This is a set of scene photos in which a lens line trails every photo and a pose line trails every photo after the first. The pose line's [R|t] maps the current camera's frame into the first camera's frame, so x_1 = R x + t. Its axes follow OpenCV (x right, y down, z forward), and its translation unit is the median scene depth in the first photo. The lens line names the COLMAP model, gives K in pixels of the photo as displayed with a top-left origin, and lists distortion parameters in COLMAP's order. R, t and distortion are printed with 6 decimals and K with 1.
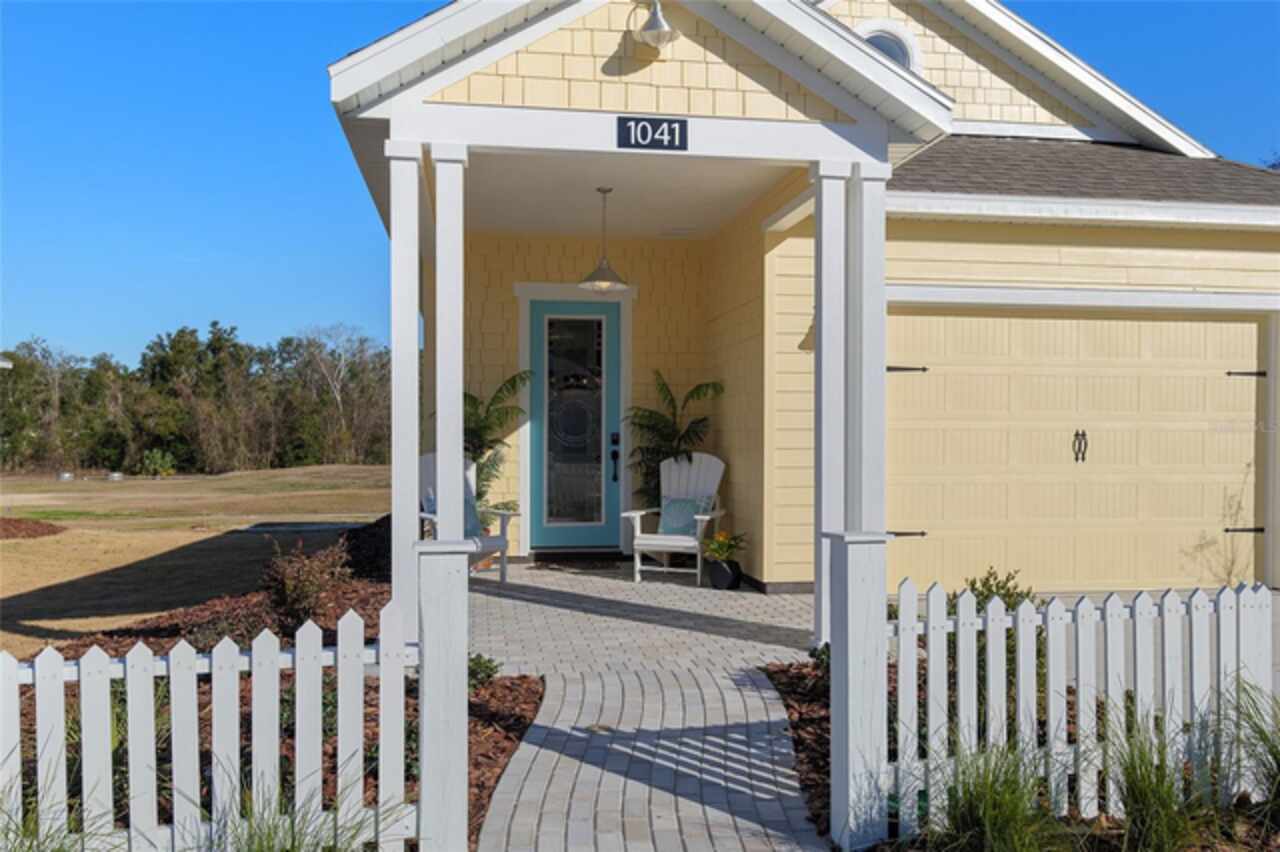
lens RADIAL K [[1102.7, 0, 640.4], [0, 1102.7, 429.3], [0, 0, 1]] dist [-0.006969, -0.003317]
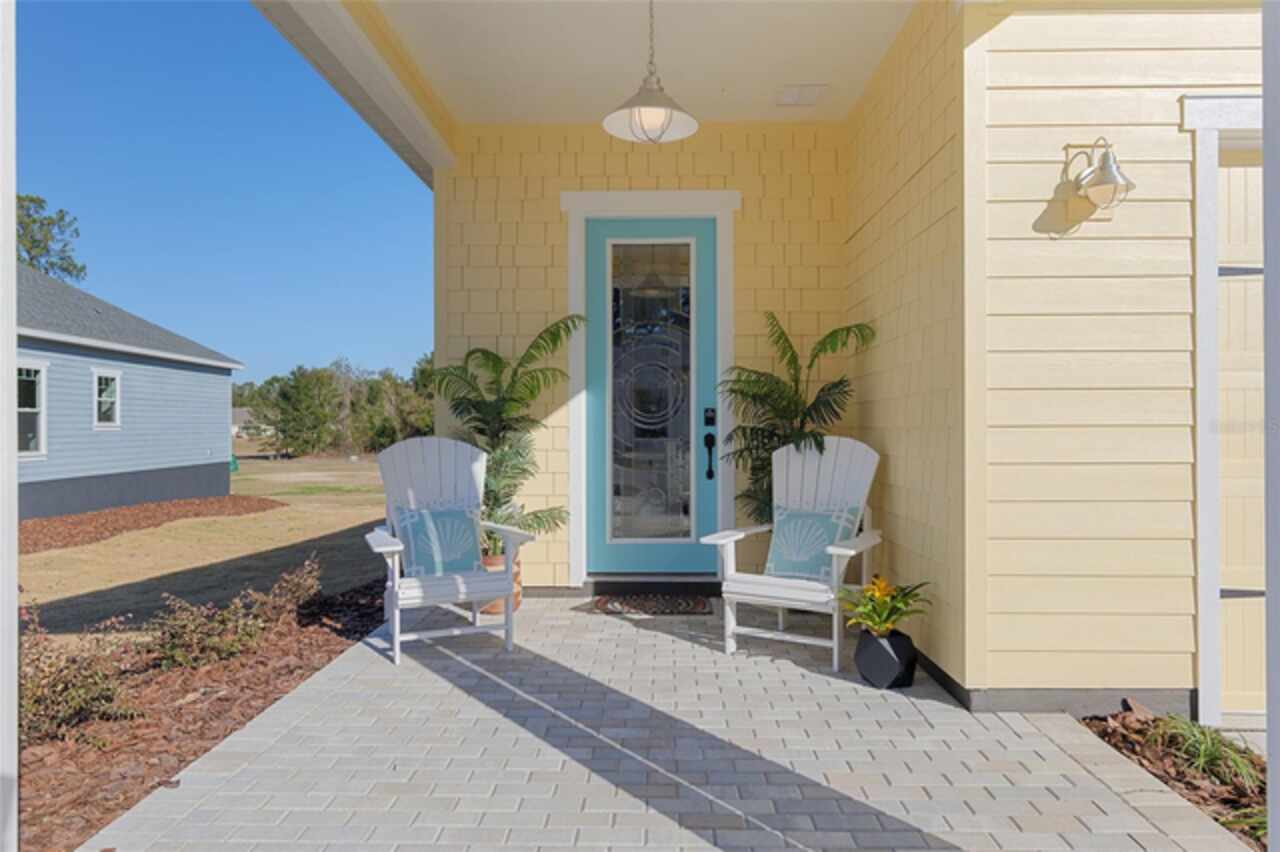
lens RADIAL K [[859.2, 0, 643.5], [0, 859.2, 423.0], [0, 0, 1]] dist [-0.004415, 0.001171]
pose [[0.986087, -0.005164, -0.166150, 0.025761], [0.005346, 0.999986, 0.000643, 0.012407], [0.166144, -0.001522, 0.986100, 0.478546]]
